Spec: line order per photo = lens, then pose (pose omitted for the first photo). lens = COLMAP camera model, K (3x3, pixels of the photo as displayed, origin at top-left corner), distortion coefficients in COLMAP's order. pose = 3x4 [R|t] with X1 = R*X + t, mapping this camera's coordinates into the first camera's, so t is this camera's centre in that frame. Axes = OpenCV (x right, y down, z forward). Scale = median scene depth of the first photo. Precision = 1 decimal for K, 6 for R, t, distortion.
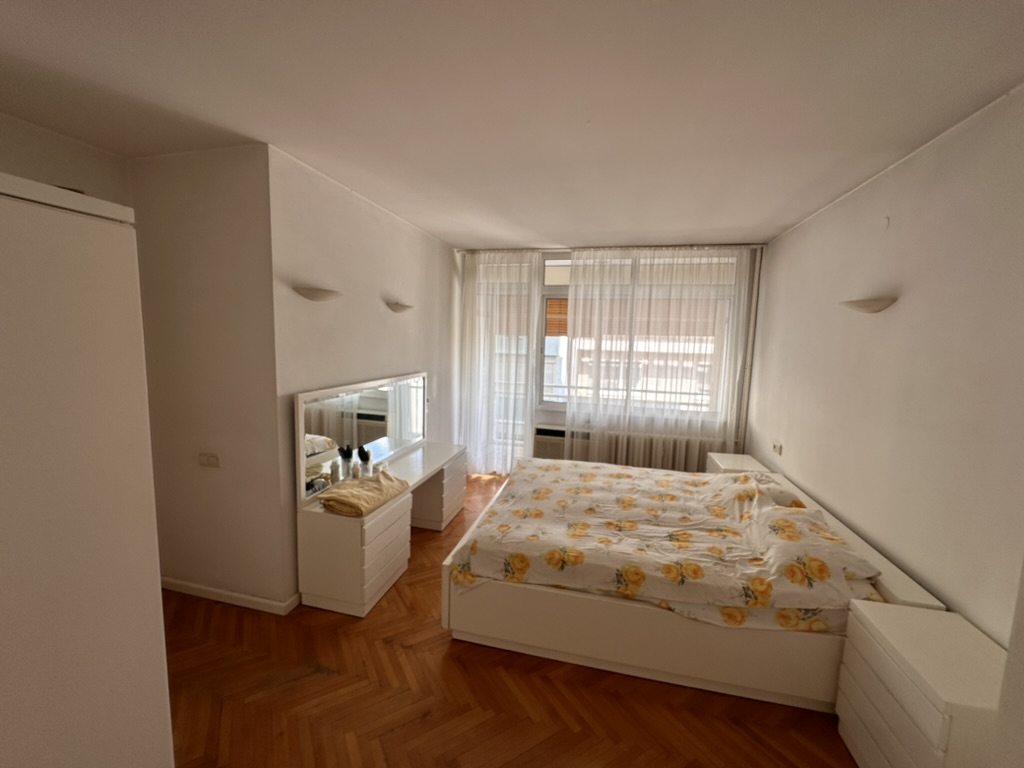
lens RADIAL K [[408.3, 0, 512.3], [0, 408.3, 381.6], [0, 0, 1]] dist [-0.003579, 0.000155]
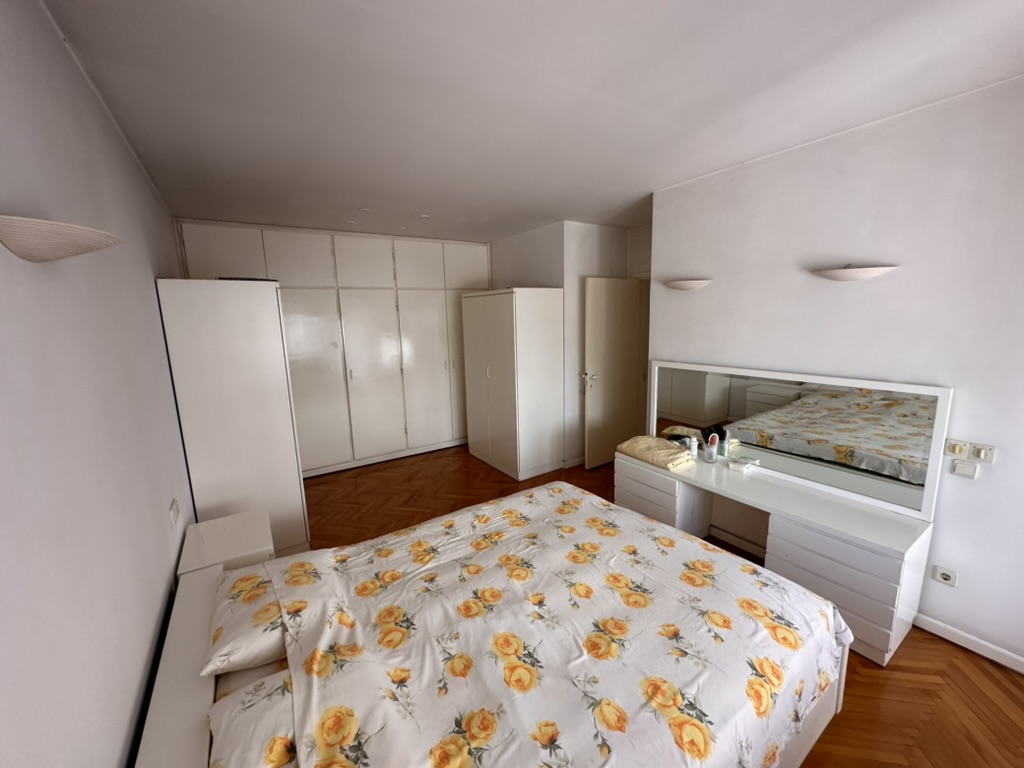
lens RADIAL K [[408.3, 0, 513.4], [0, 408.3, 384.7], [0, 0, 1]] dist [-0.003579, 0.000155]
pose [[-0.676083, 0.114398, -0.727891, 0.759830], [-0.070740, 0.973233, 0.218662, -0.147515], [0.733422, 0.199325, -0.649894, 1.419344]]
